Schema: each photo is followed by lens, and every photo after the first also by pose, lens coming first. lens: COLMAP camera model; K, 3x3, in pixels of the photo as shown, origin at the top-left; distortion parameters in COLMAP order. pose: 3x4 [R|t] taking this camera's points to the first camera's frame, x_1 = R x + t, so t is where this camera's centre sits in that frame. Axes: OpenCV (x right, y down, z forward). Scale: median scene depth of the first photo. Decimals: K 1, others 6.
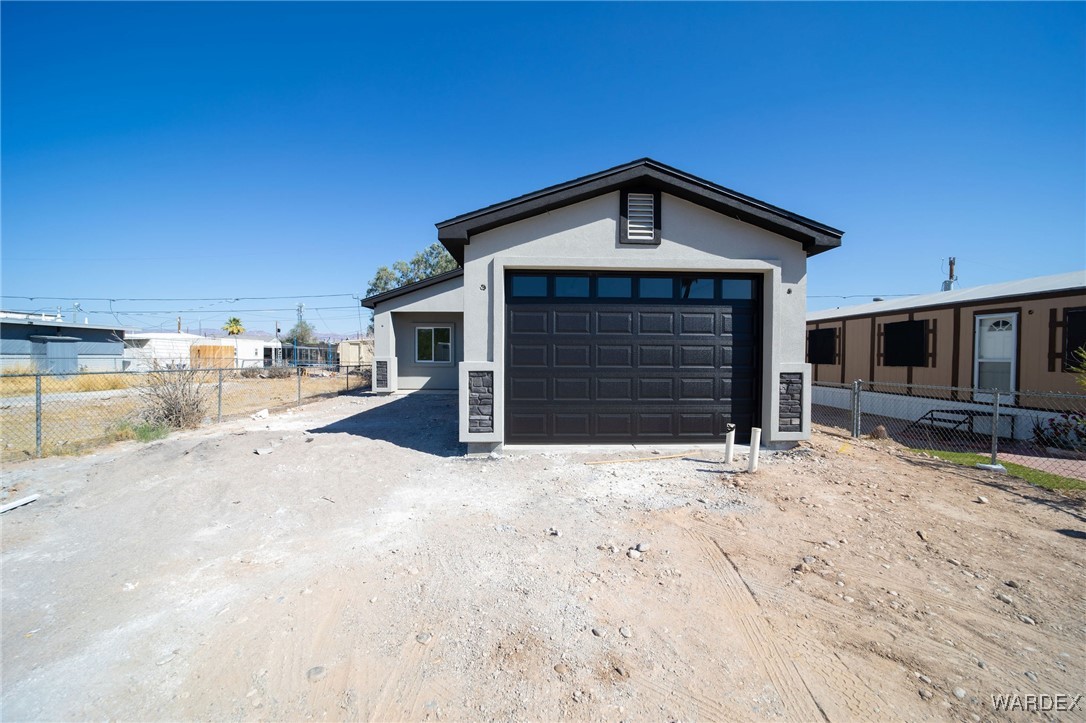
lens RADIAL K [[420.2, 0, 543.9], [0, 420.2, 364.8], [0, 0, 1]] dist [-0.036897, 0.008864]
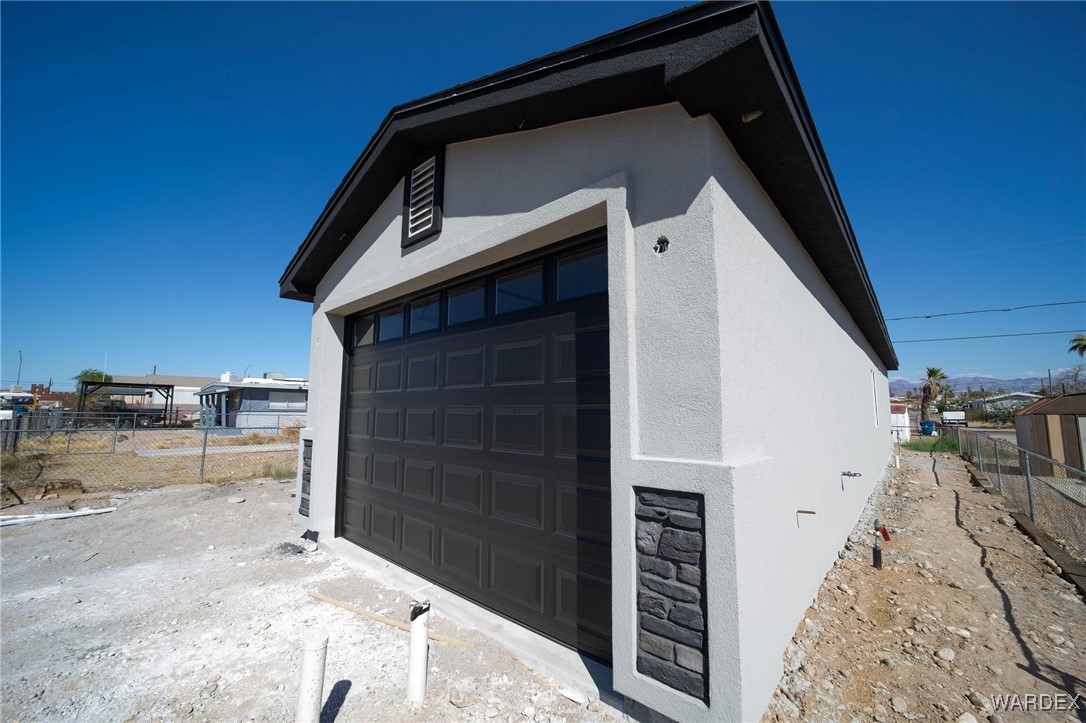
lens RADIAL K [[420.2, 0, 543.9], [0, 420.2, 364.8], [0, 0, 1]] dist [-0.036897, 0.008864]
pose [[0.723917, -0.077854, -0.685480, 0.727174], [-0.013521, 0.991820, -0.126926, -0.032508], [0.689754, 0.101152, 0.716943, 0.673883]]
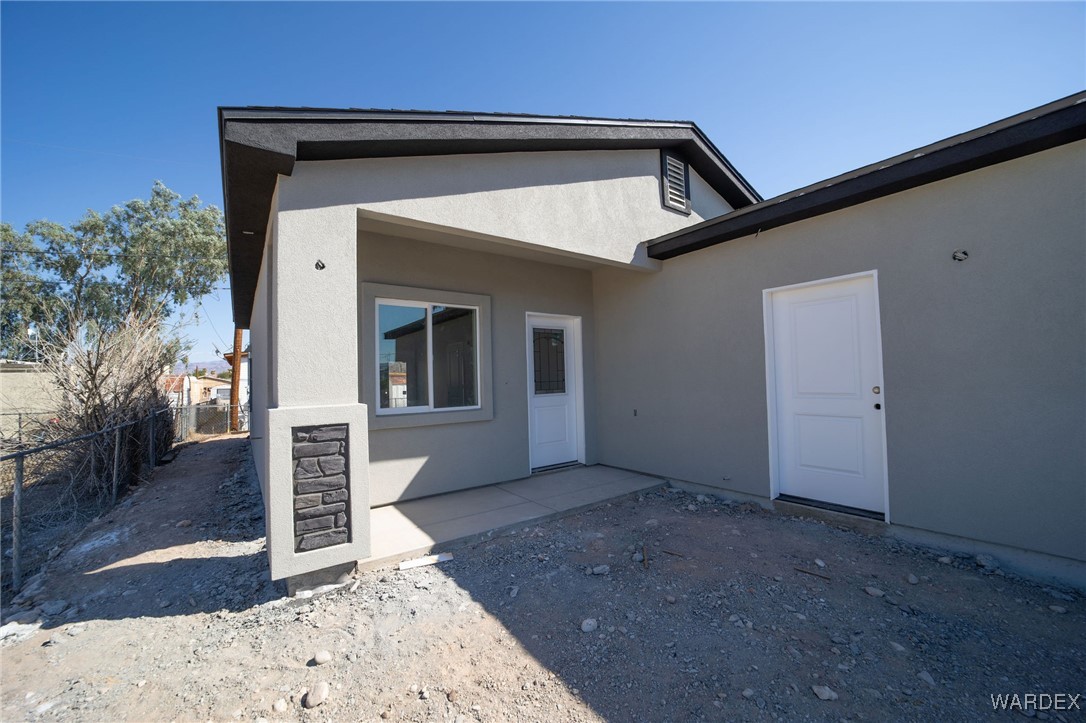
lens RADIAL K [[420.2, 0, 543.9], [0, 420.2, 364.8], [0, 0, 1]] dist [-0.036897, 0.008864]
pose [[0.820897, -0.008223, 0.571018, -0.915652], [0.043485, 0.997893, -0.048144, -0.053434], [-0.569419, 0.064352, 0.819525, 1.663852]]
